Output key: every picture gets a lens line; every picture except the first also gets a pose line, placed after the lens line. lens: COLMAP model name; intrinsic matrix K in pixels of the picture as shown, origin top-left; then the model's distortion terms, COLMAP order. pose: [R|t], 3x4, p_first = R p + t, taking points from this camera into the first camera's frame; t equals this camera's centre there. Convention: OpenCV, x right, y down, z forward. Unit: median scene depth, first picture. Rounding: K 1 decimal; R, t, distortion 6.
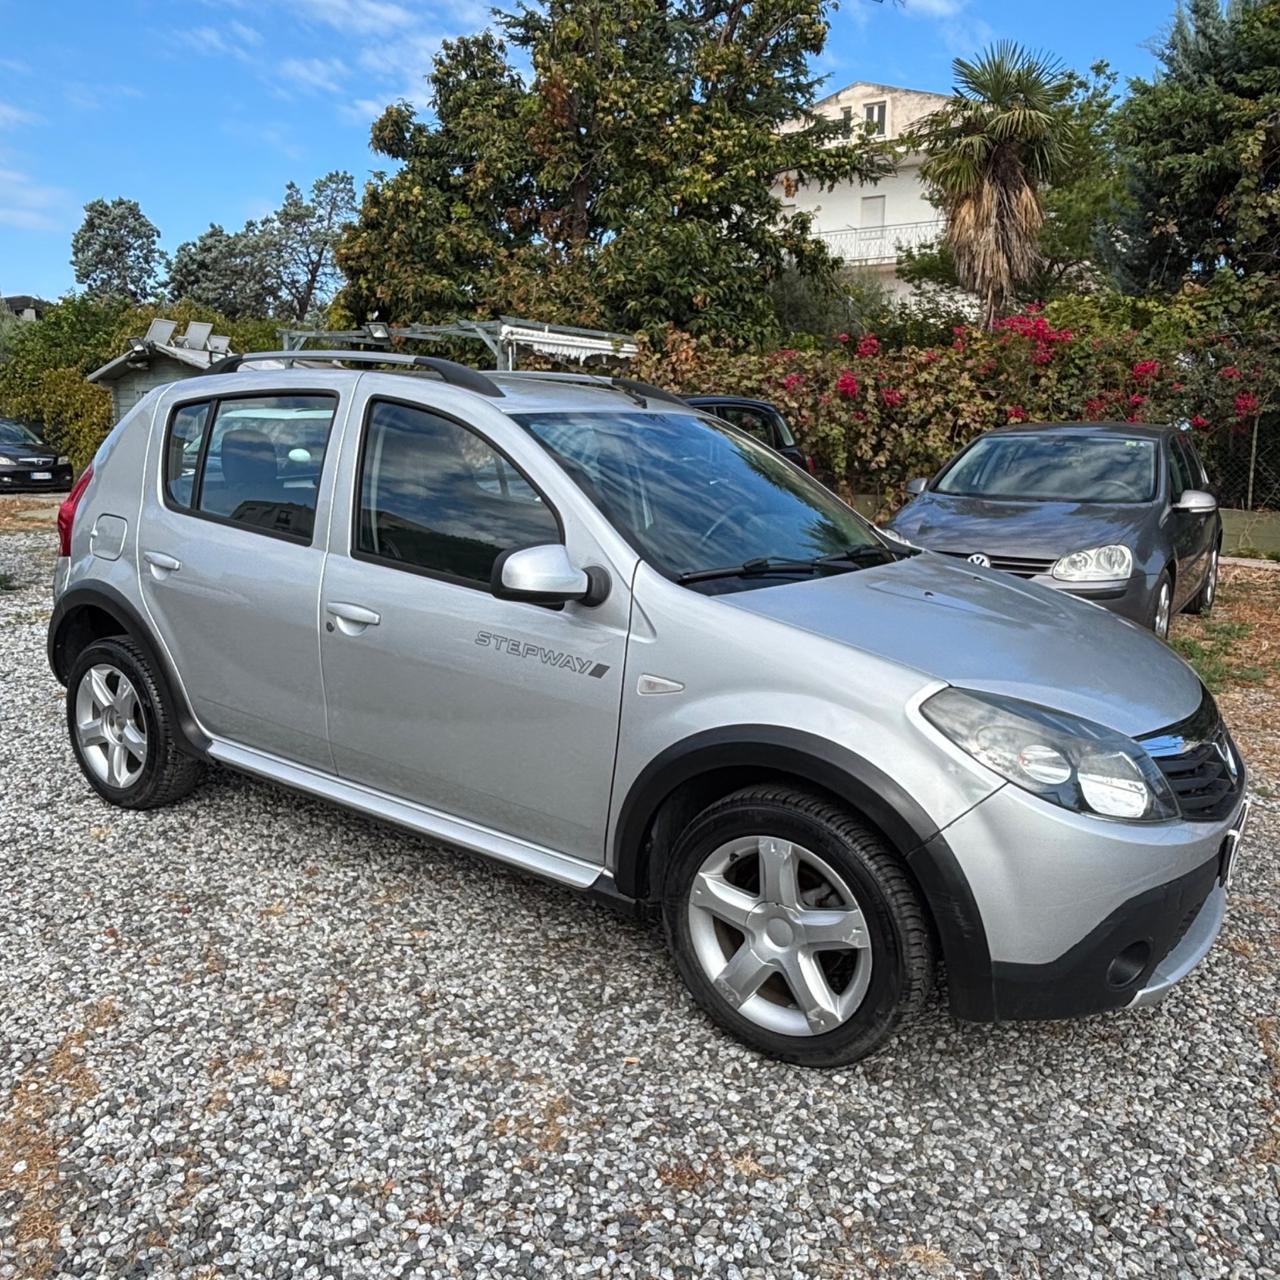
lens RADIAL K [[1063.8, 0, 644.8], [0, 1063.8, 633.9], [0, 0, 1]] dist [0.039097, -0.064552]
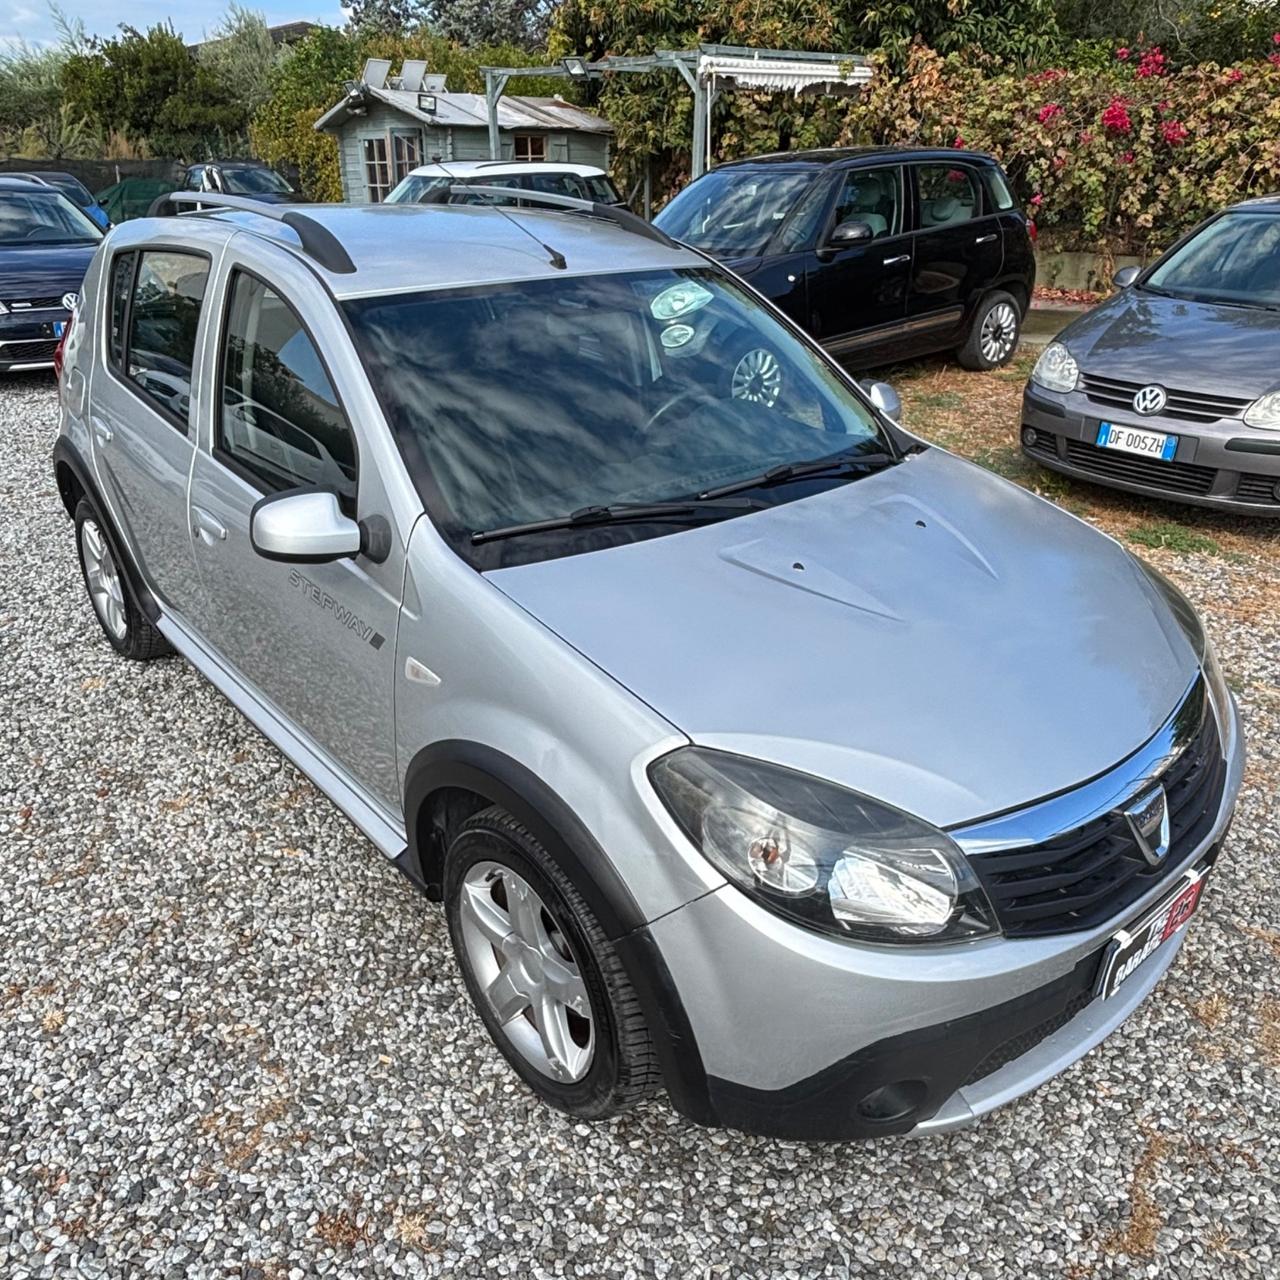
lens RADIAL K [[1063.8, 0, 637.0], [0, 1063.8, 639.1], [0, 0, 1]] dist [0.039097, -0.064552]
pose [[0.964199, 0.091057, -0.249055, 0.160873], [-0.028135, 0.969023, 0.245362, -0.079166], [0.263682, -0.229571, 0.936893, 0.104412]]
